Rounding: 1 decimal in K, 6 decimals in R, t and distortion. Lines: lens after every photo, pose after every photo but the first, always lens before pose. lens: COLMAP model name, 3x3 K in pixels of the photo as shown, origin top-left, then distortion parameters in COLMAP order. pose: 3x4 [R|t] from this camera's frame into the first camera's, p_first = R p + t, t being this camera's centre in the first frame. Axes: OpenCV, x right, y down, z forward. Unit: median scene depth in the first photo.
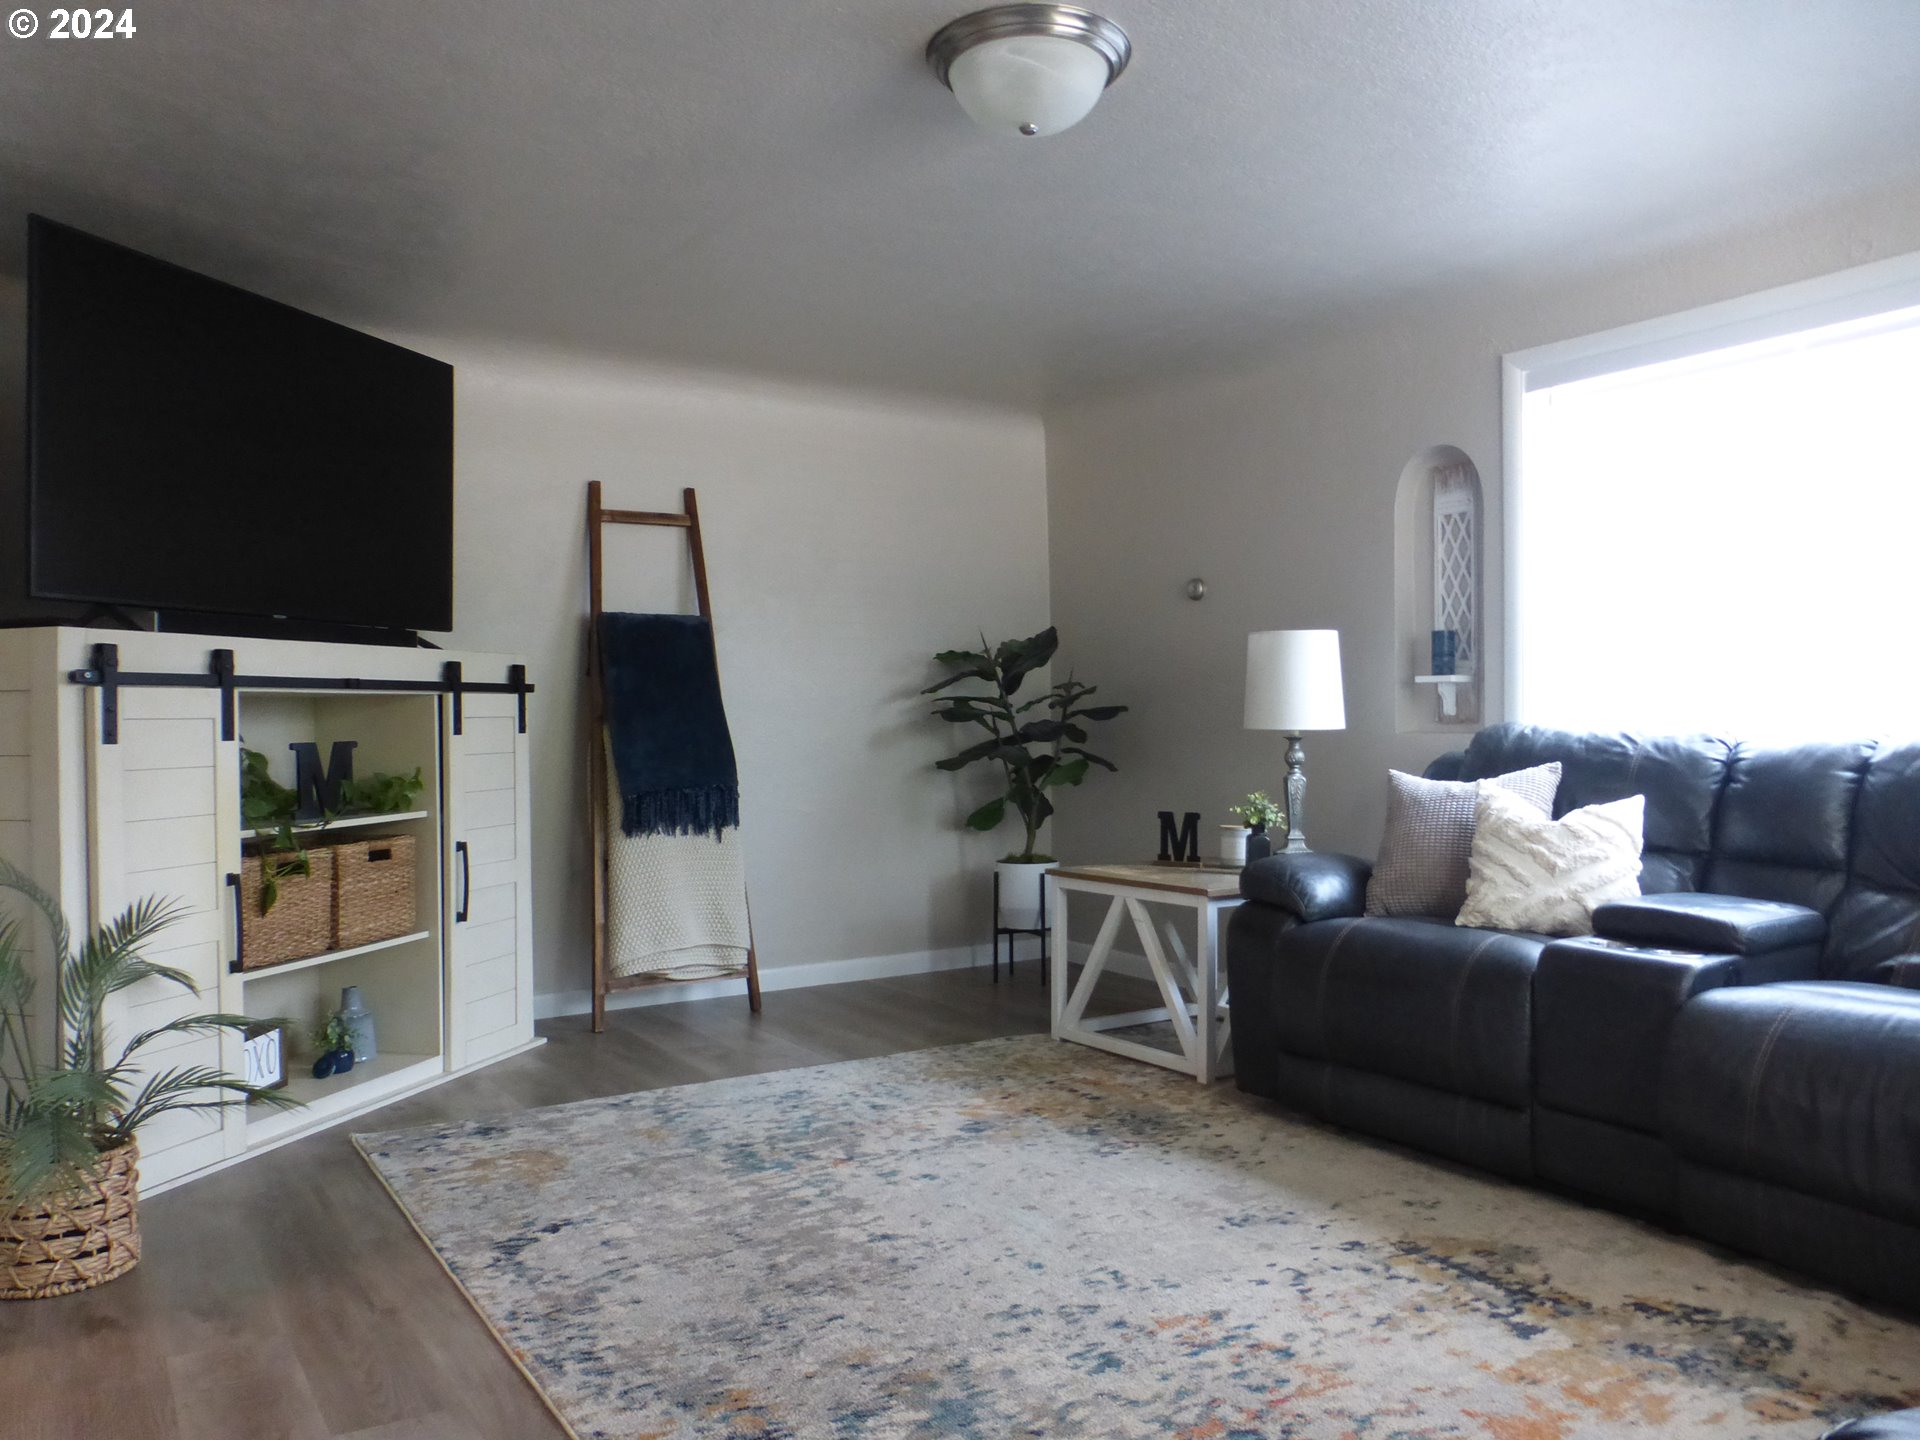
lens RADIAL K [[1401.3, 0, 968.8], [0, 1401.3, 728.3], [0, 0, 1]] dist [-0.000638, 0.006401]
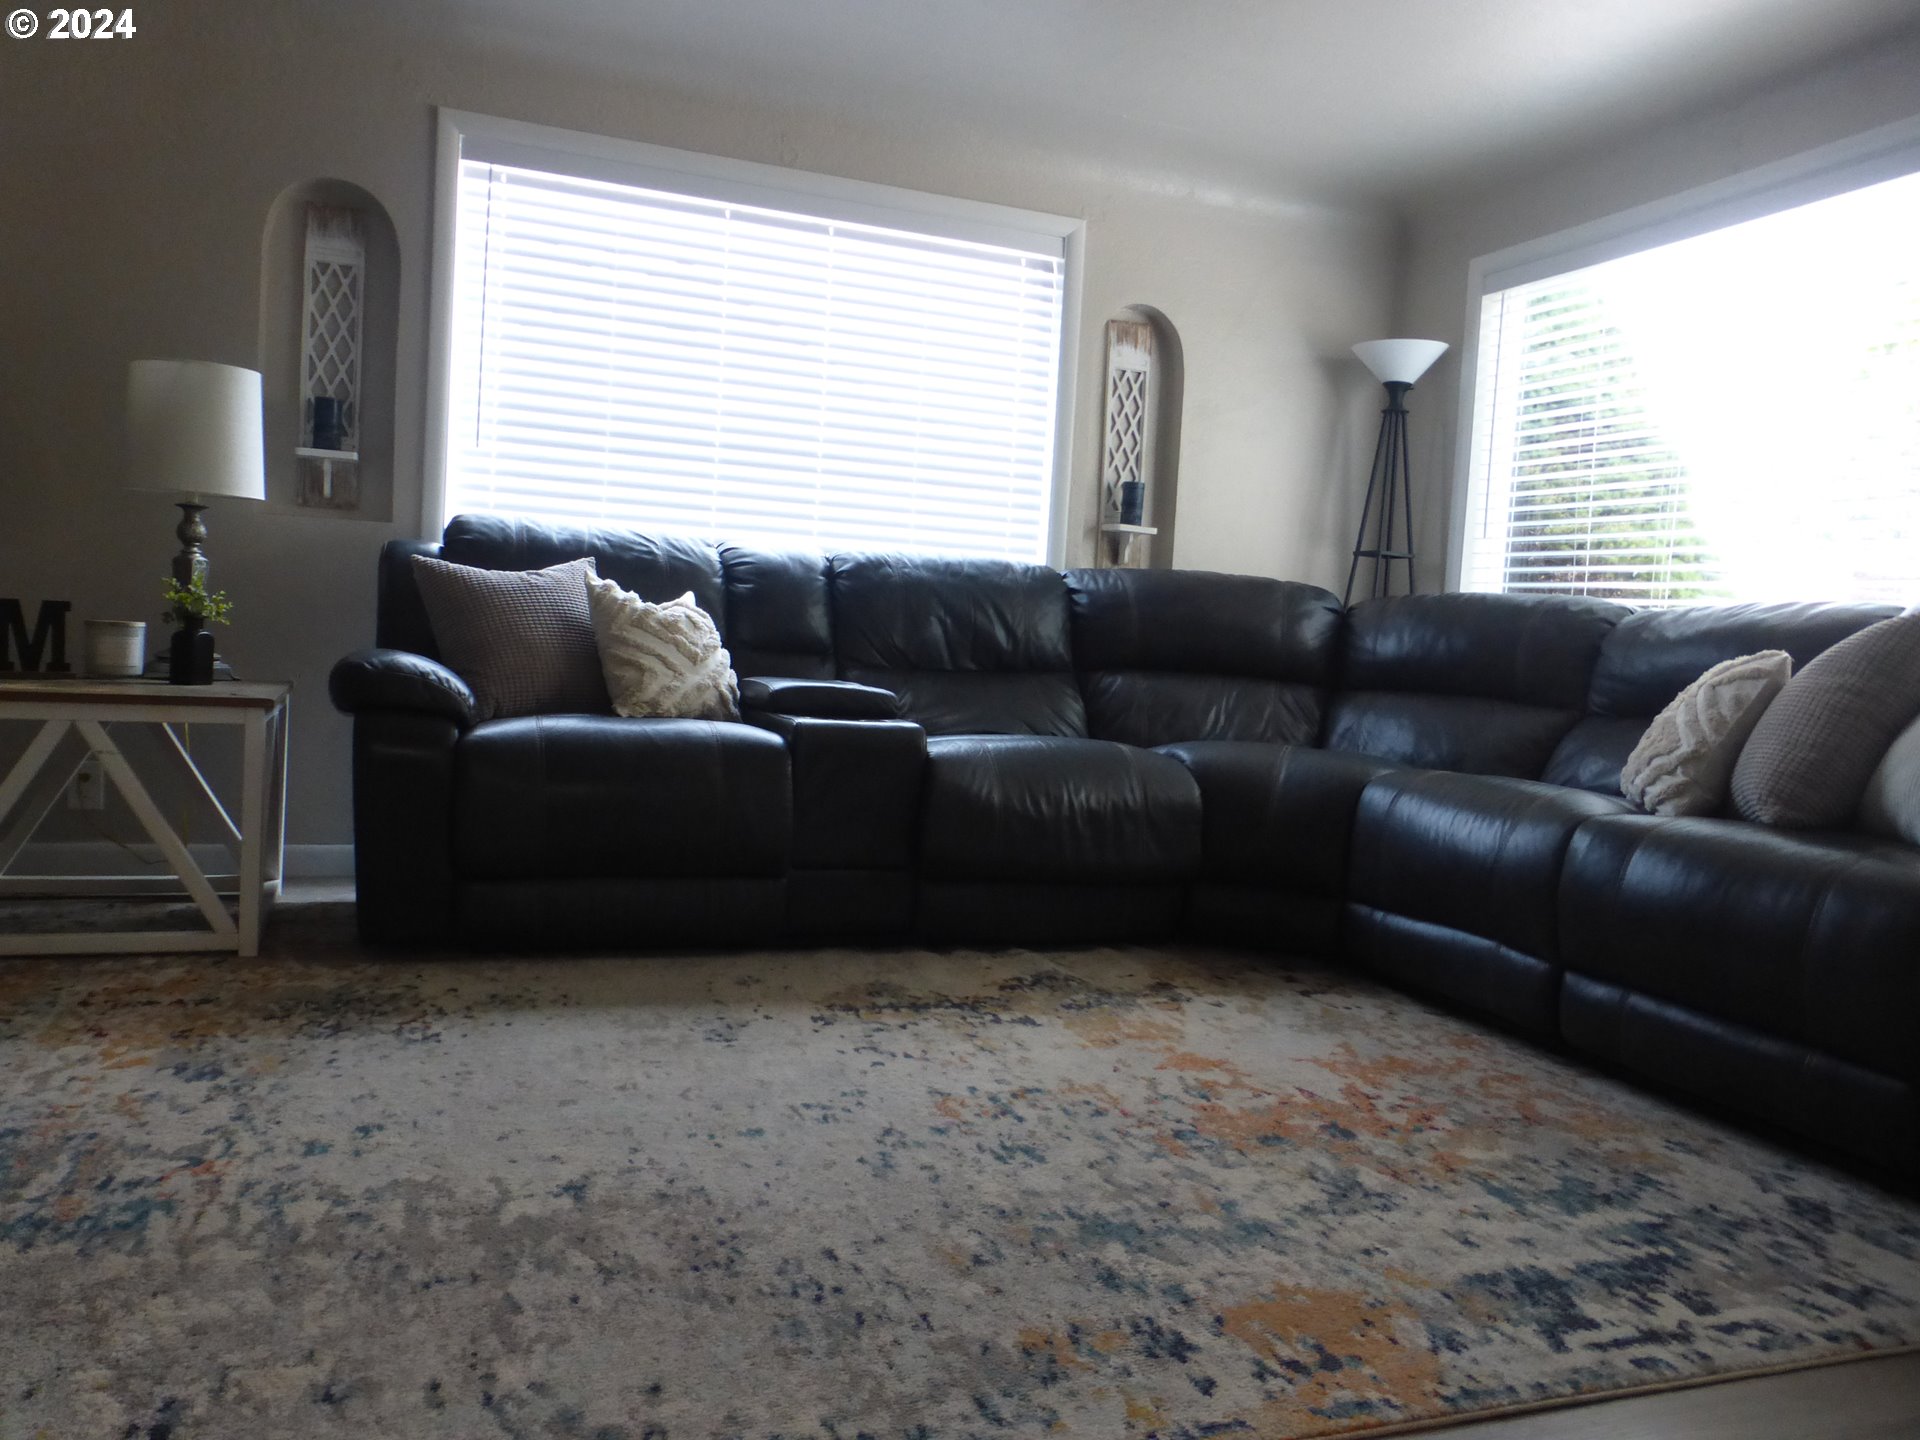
lens RADIAL K [[1384.1, 0, 959.4], [0, 1384.1, 698.0], [0, 0, 1]] dist [-0.013704, -0.002675]
pose [[0.254872, -0.036726, 0.966277, -0.423516], [-0.057951, 0.996902, 0.053176, 0.050763], [-0.965237, -0.069549, 0.251954, 0.431607]]
